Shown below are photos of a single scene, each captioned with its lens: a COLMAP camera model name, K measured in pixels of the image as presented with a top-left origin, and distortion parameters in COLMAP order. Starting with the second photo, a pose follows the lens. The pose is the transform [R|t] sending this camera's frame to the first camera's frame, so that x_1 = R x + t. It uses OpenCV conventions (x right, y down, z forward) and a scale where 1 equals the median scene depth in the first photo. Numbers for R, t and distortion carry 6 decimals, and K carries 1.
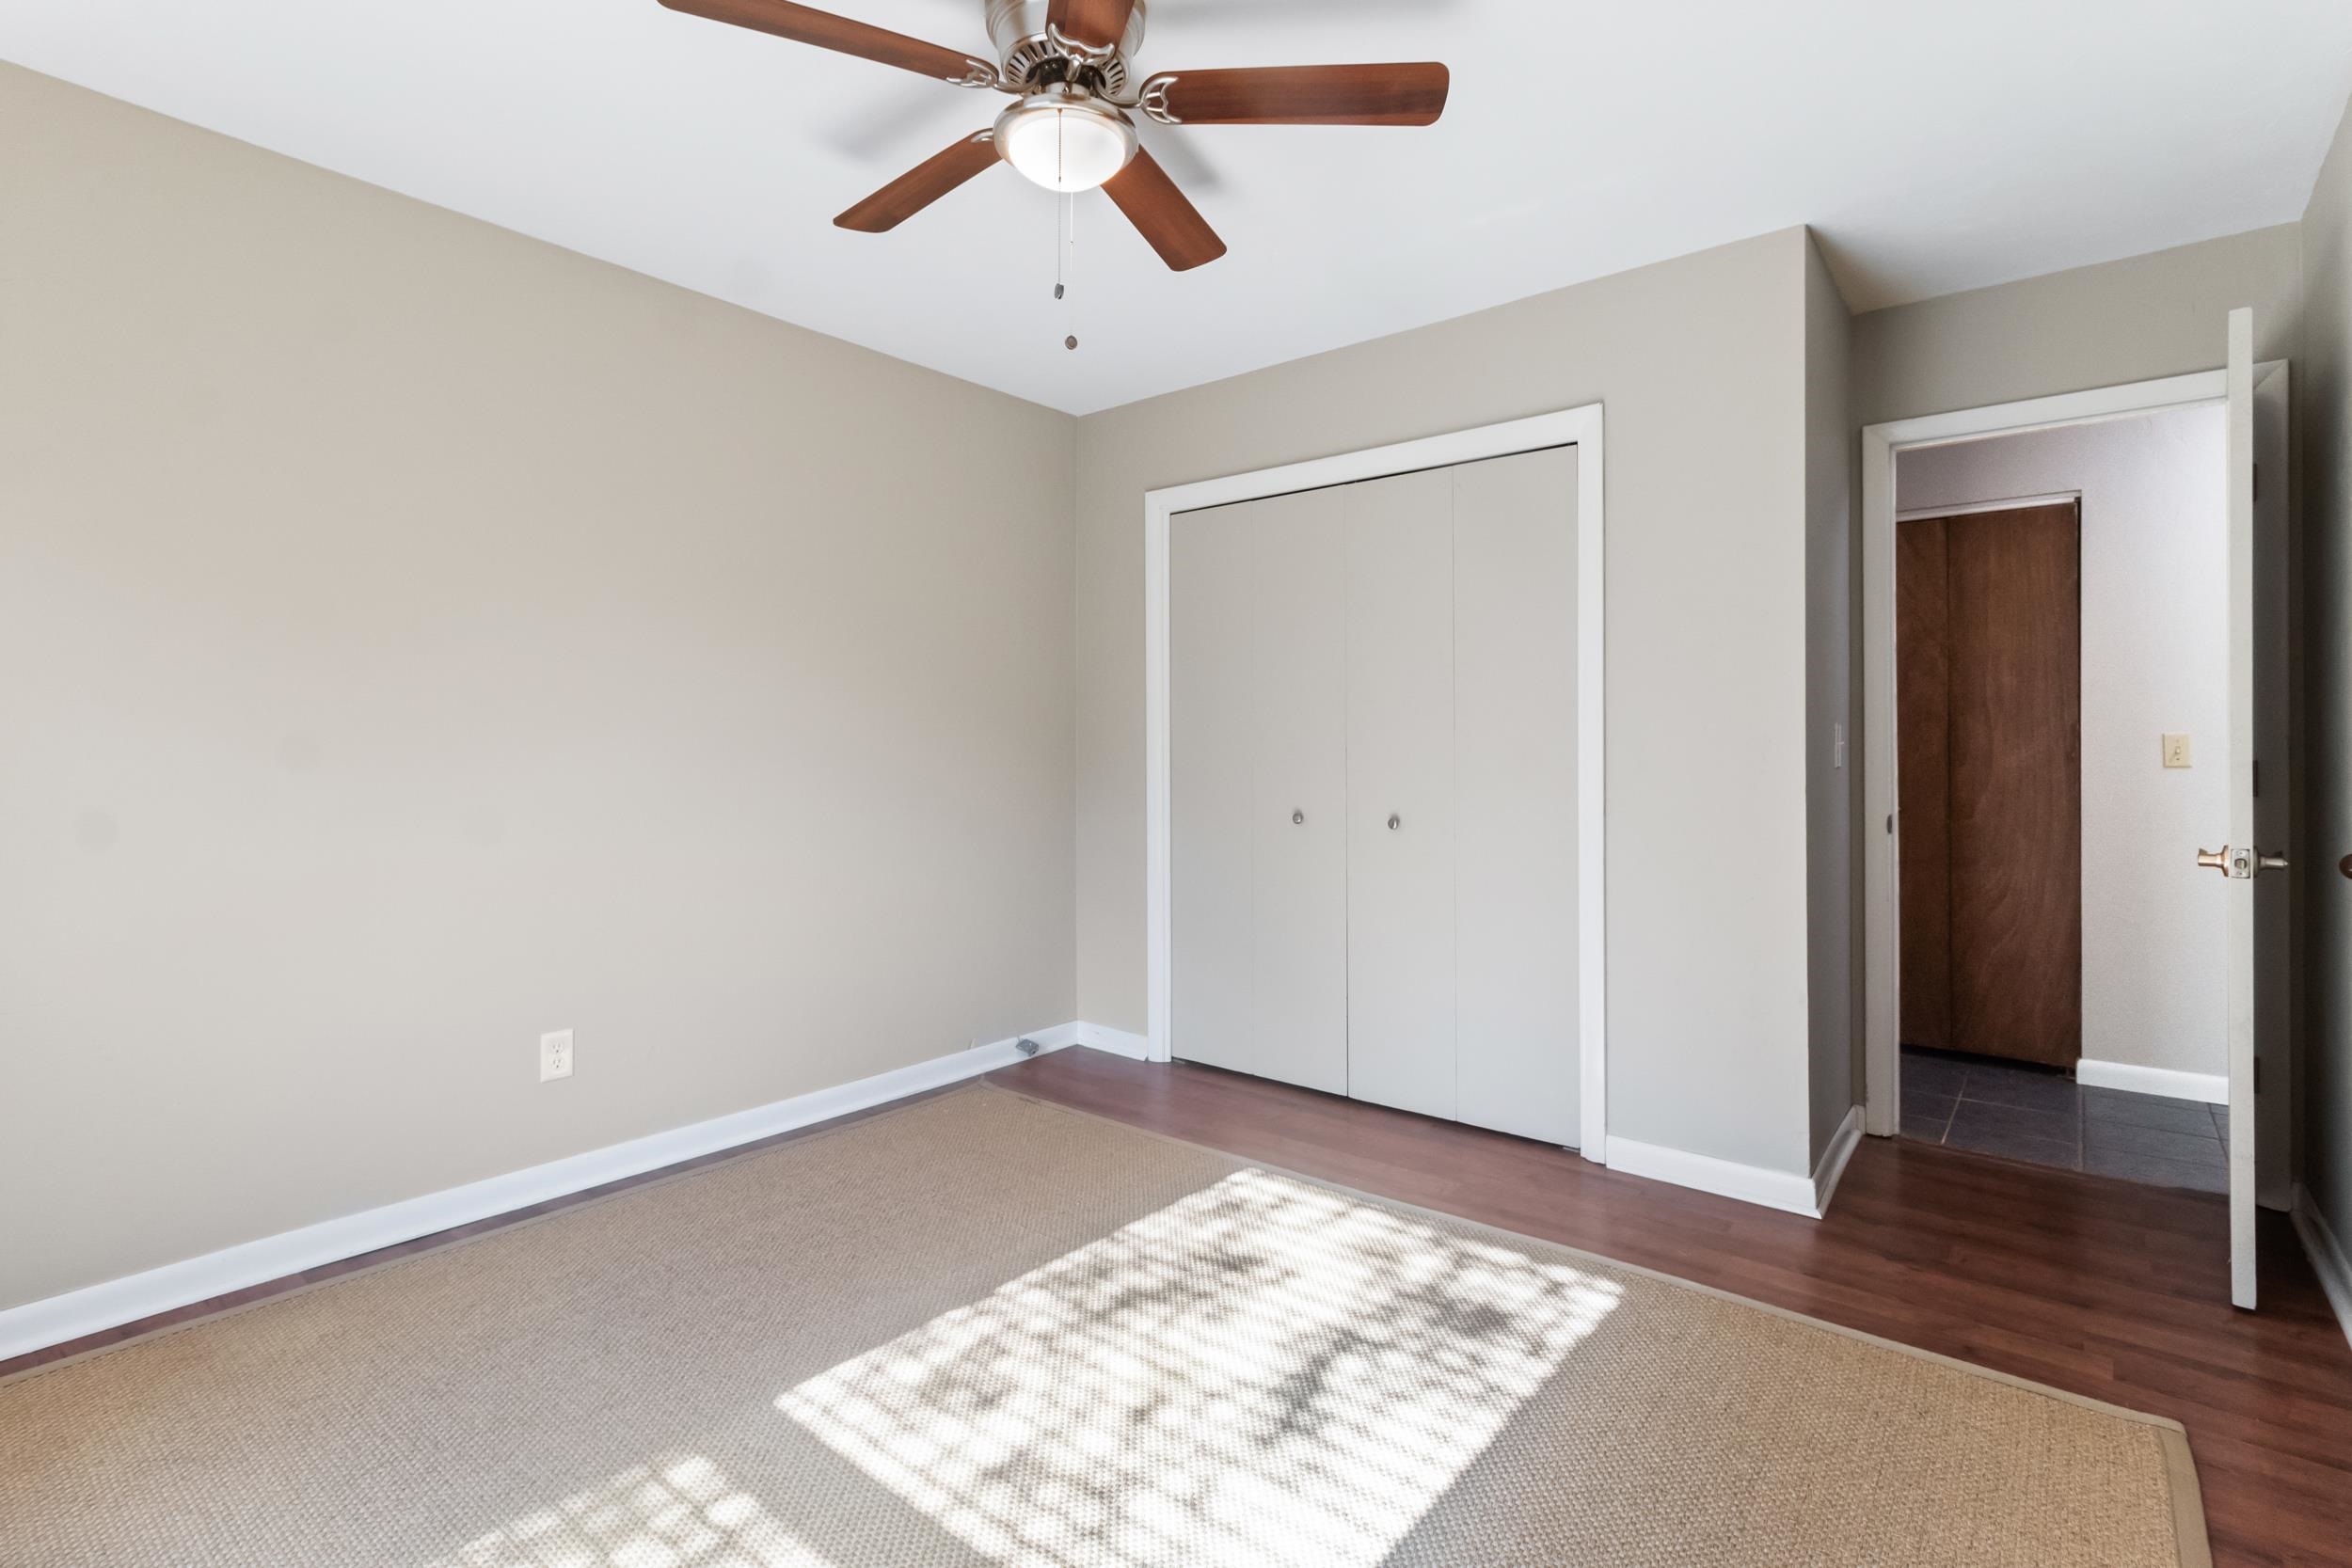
lens RADIAL K [[1095.3, 0, 1166.5], [0, 1095.3, 768.4], [0, 0, 1]] dist [0.002433, -0.000378]
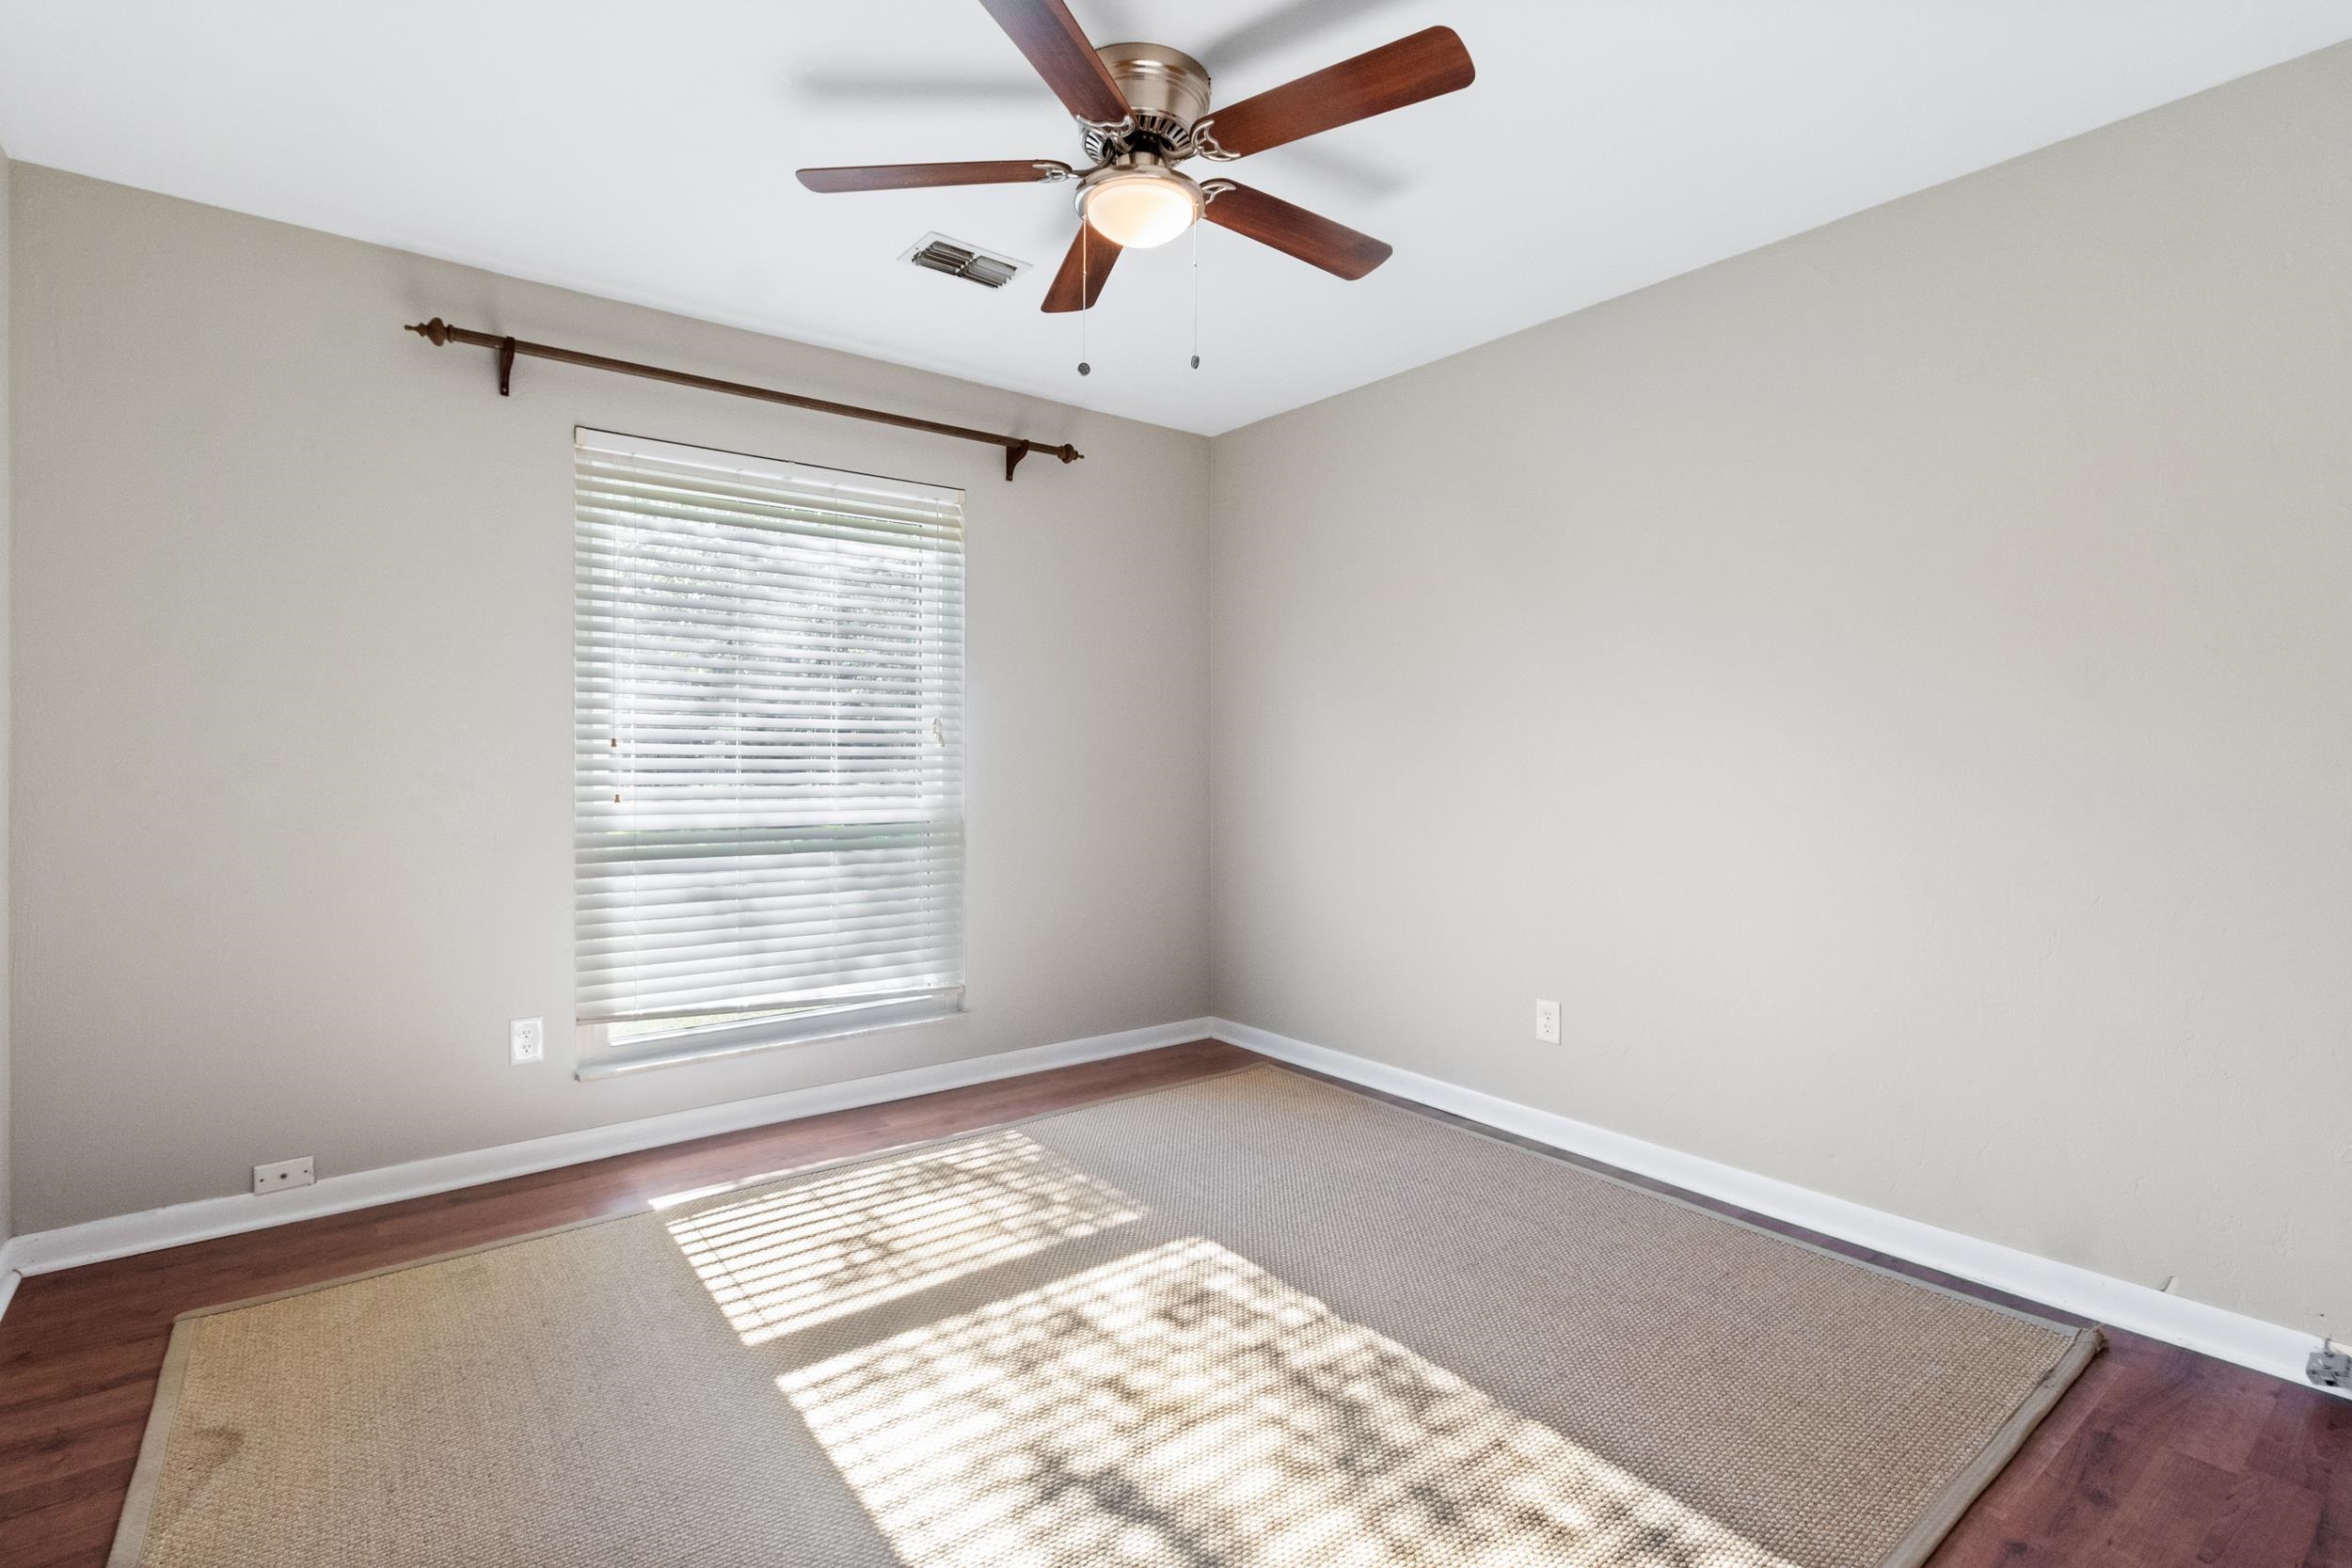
lens RADIAL K [[1095.3, 0, 1164.0], [0, 1095.3, 775.8], [0, 0, 1]] dist [0.002433, -0.000378]
pose [[-0.194315, 0.022444, -0.980682, 0.909400], [-0.027306, 0.999227, 0.028279, -0.028785], [0.980559, 0.032273, -0.193552, 1.129066]]
